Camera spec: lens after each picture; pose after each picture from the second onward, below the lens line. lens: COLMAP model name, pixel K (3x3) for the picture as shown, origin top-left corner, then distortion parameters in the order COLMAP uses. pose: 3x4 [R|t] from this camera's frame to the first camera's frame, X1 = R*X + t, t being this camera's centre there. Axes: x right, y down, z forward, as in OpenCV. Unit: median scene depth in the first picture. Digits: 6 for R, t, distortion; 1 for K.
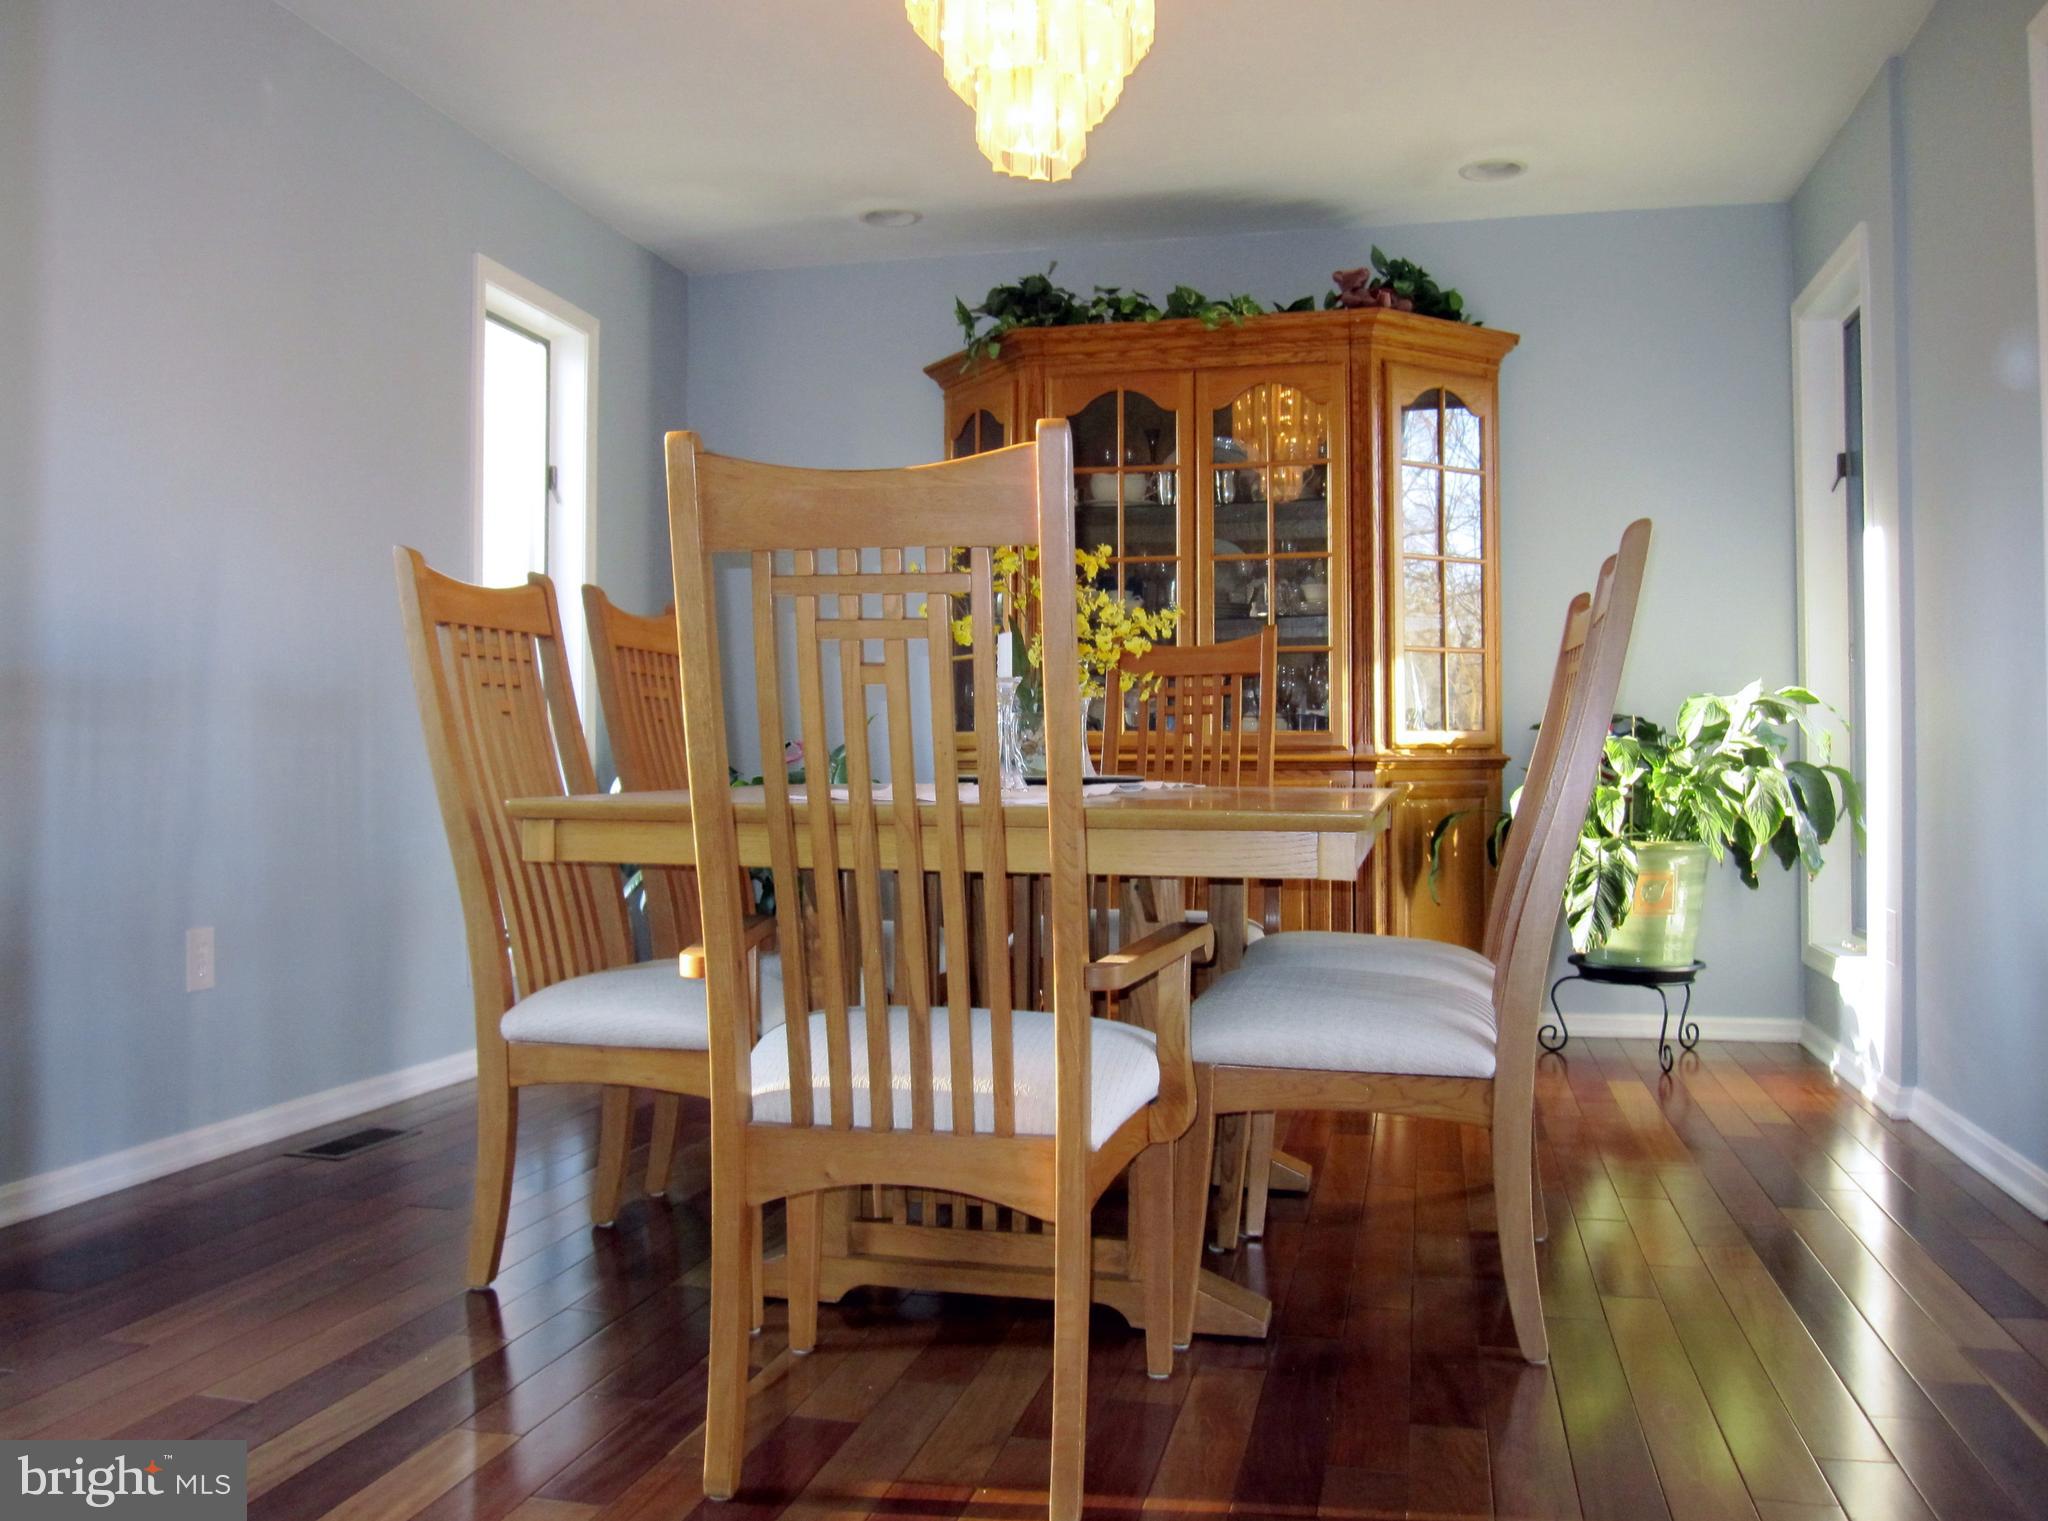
lens RADIAL K [[1699.8, 0, 1020.9], [0, 1699.8, 752.2], [0, 0, 1]] dist [-0.053719, -0.002337]
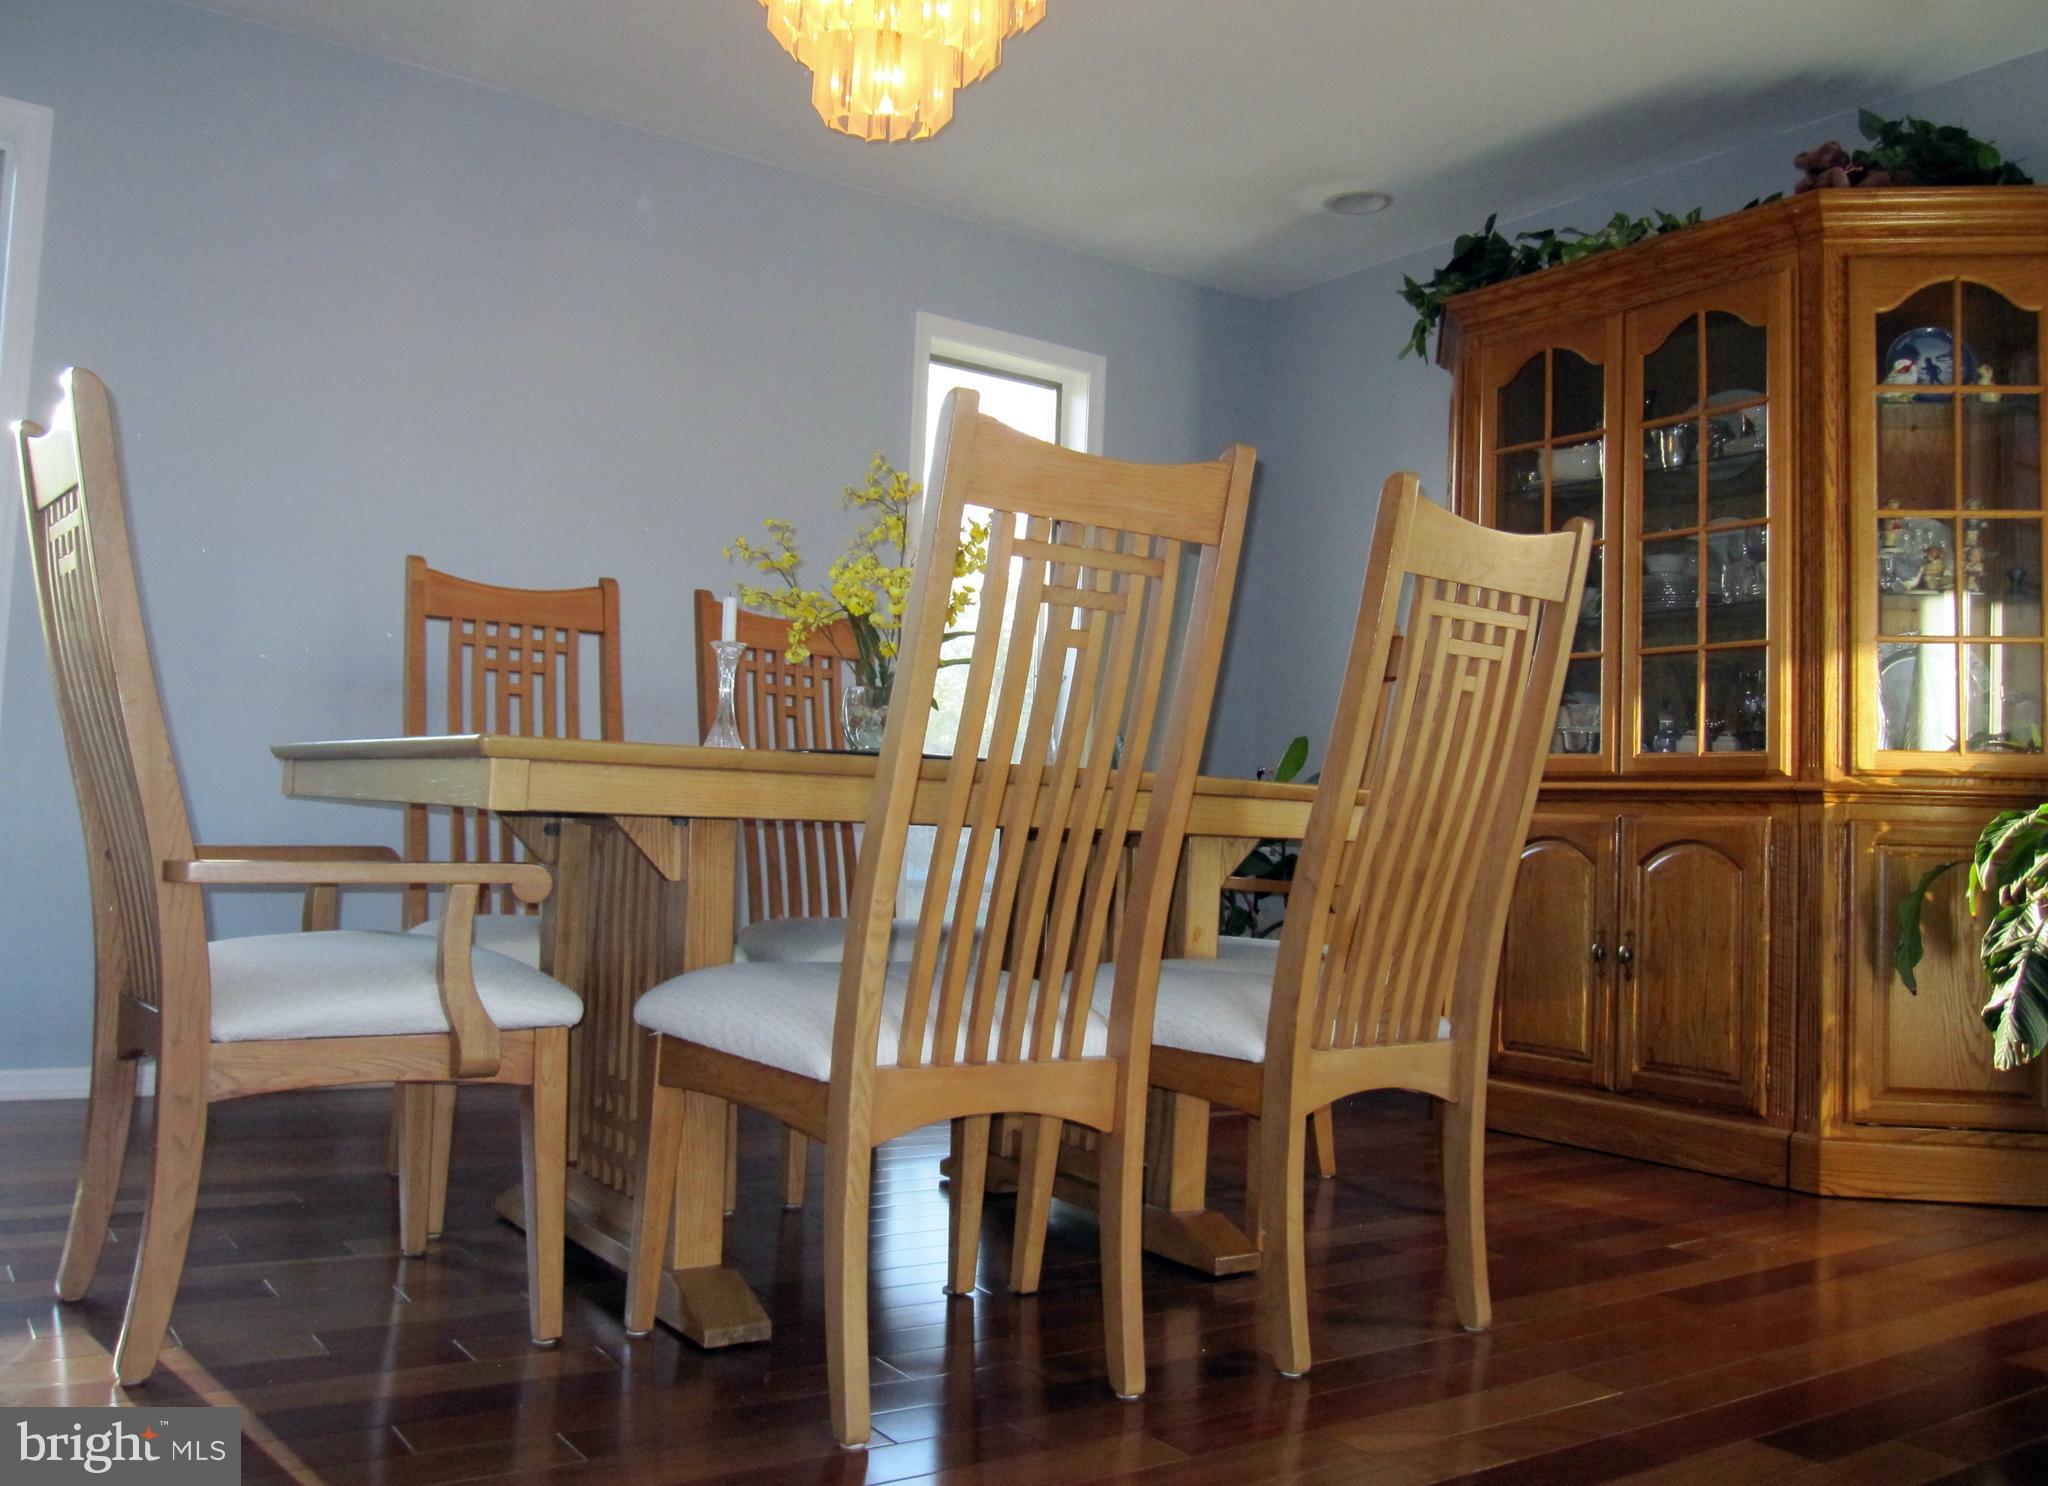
lens RADIAL K [[1767.4, 0, 1024.0], [0, 1767.4, 743.0], [0, 0, 1]] dist [-0.005797, -0.003020]
pose [[0.754066, -0.004365, -0.656785, 0.450908], [-0.035410, 0.998253, -0.047289, 0.032754], [0.655844, 0.058915, 0.752594, 0.187531]]
